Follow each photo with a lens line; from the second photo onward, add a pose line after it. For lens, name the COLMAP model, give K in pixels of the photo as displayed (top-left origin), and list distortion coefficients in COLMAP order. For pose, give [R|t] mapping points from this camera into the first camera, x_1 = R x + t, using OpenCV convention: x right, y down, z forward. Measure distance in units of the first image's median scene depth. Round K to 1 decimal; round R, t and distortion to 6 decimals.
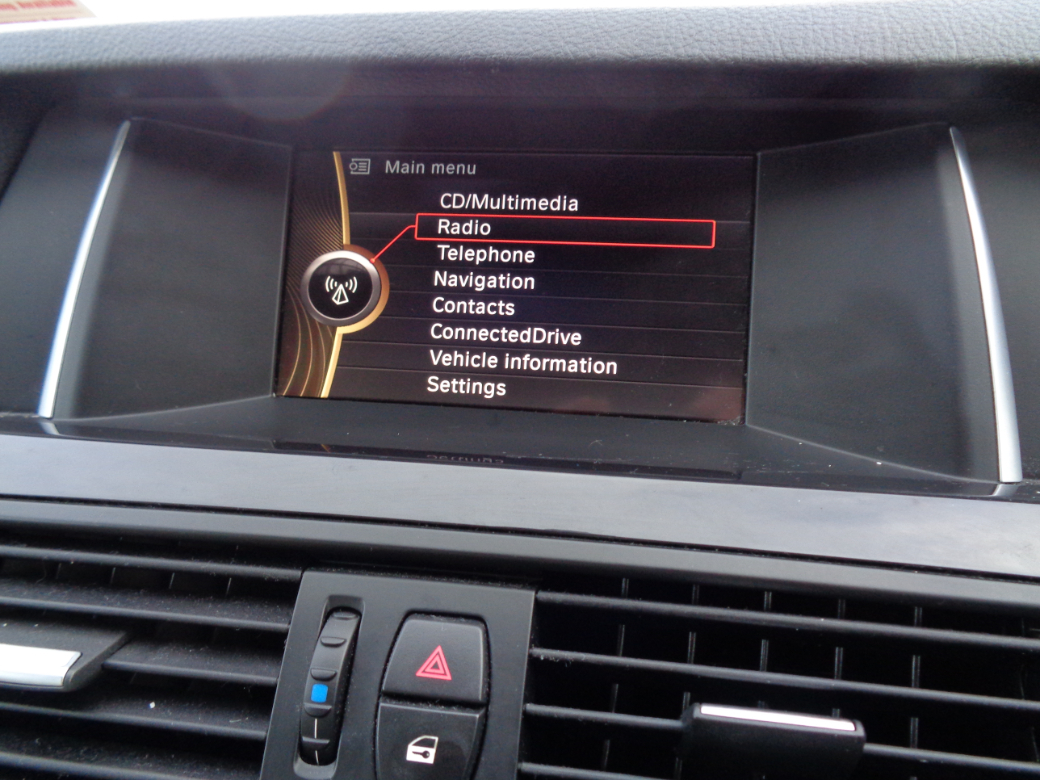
lens RADIAL K [[766.3, 0, 520.1], [0, 766.3, 388.0], [0, 0, 1]] dist [-0.005585, 0.002881]
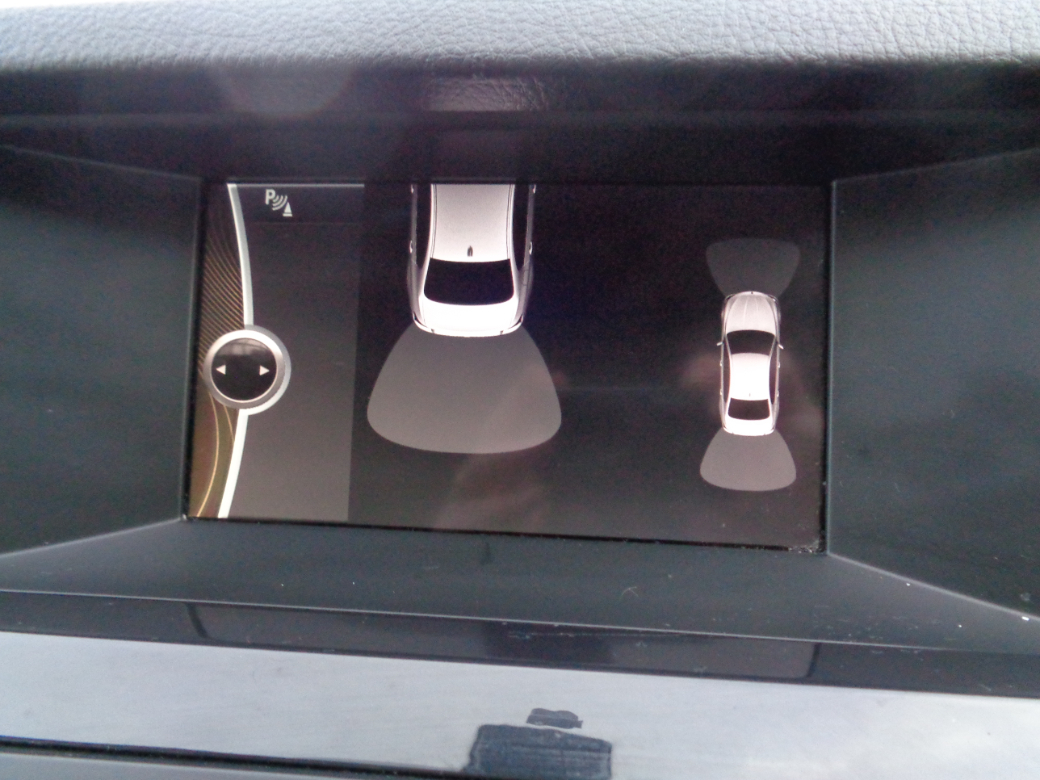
lens RADIAL K [[766.3, 0, 519.5], [0, 766.3, 392.2], [0, 0, 1]] dist [-0.005585, 0.002881]
pose [[0.998912, -0.025794, 0.038853, -0.029259], [0.025374, 0.999615, 0.011262, -0.136646], [-0.039128, -0.010264, 0.999181, 0.306642]]
